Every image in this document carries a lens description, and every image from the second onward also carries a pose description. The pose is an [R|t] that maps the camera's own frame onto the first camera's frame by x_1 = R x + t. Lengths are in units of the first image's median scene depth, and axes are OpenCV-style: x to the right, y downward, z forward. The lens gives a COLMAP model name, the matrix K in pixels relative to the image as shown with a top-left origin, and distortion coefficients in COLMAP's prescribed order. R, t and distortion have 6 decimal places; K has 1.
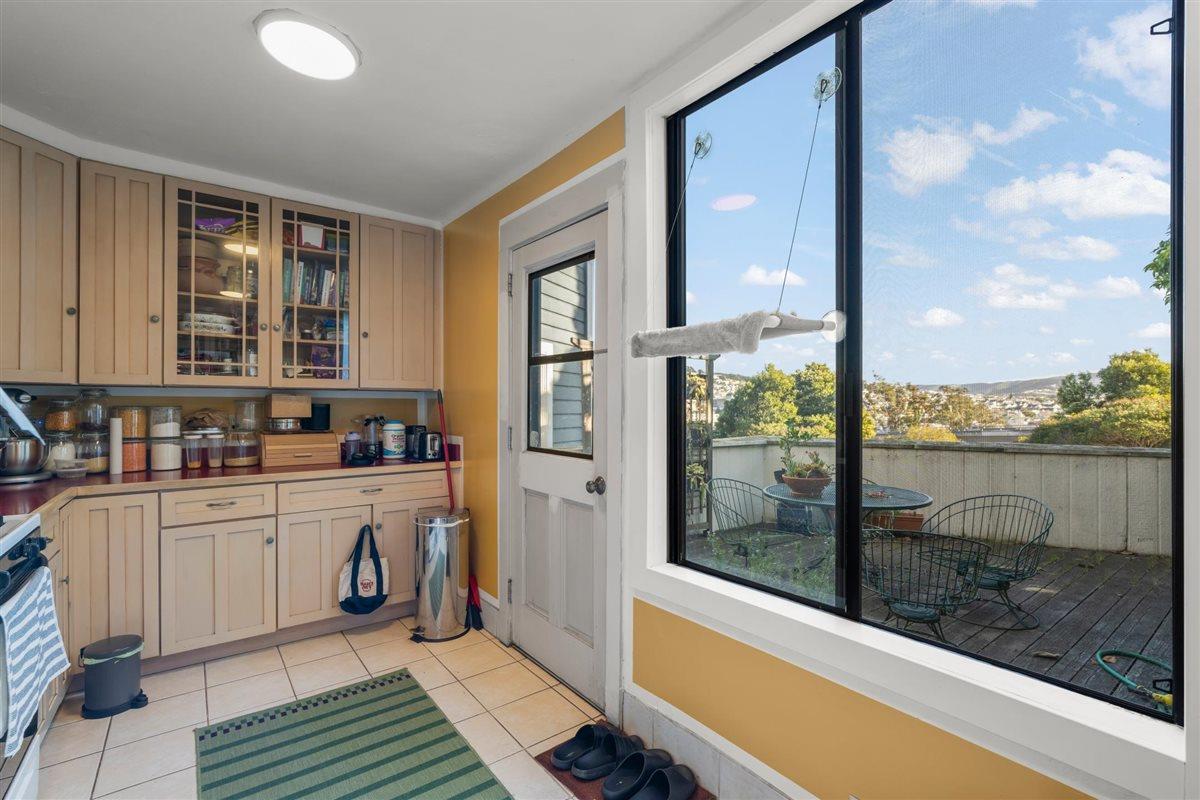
lens RADIAL K [[539.5, 0, 600.0], [0, 539.5, 400.0], [0, 0, 1]] dist [-0.003425, 0.007815]
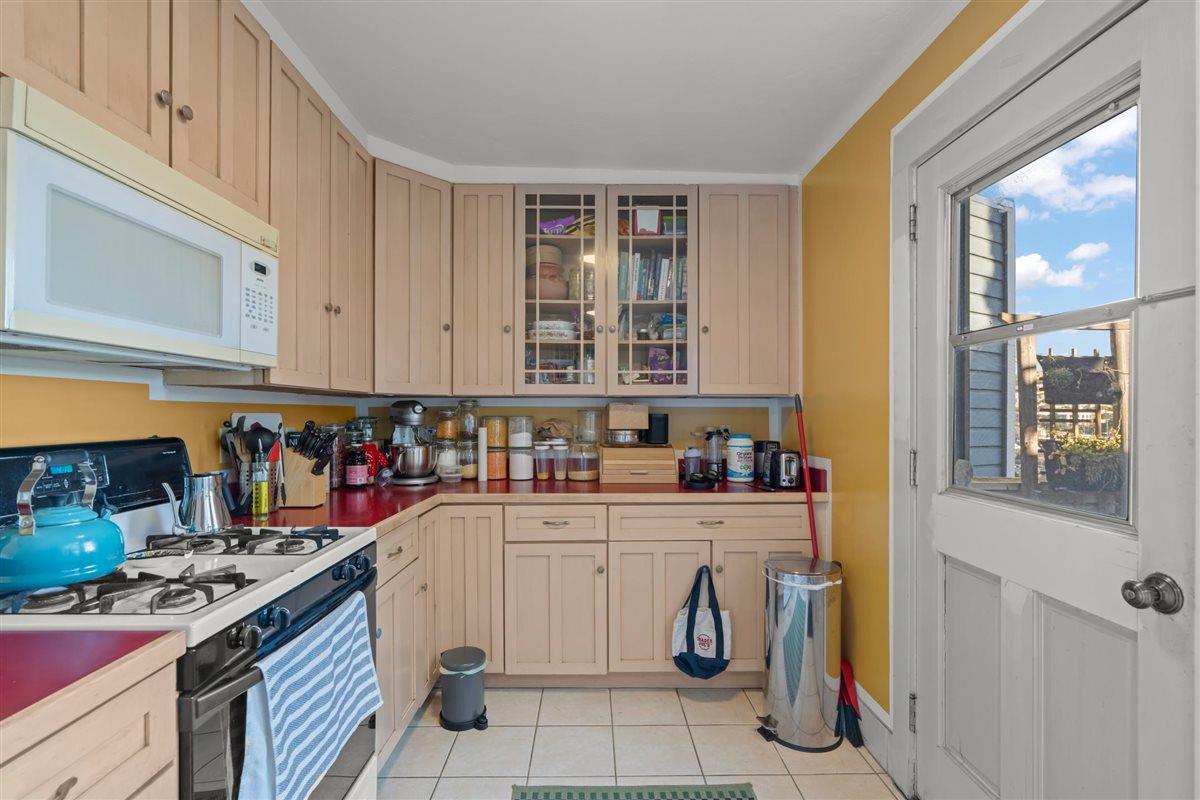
lens RADIAL K [[538.9, 0, 597.9], [0, 538.9, 416.9], [0, 0, 1]] dist [-0.012775, 0.000346]
pose [[0.802124, 0.002200, -0.597153, -0.084636], [0.005272, 0.999928, 0.010766, 0.002487], [0.597134, -0.011784, 0.802055, 0.269414]]
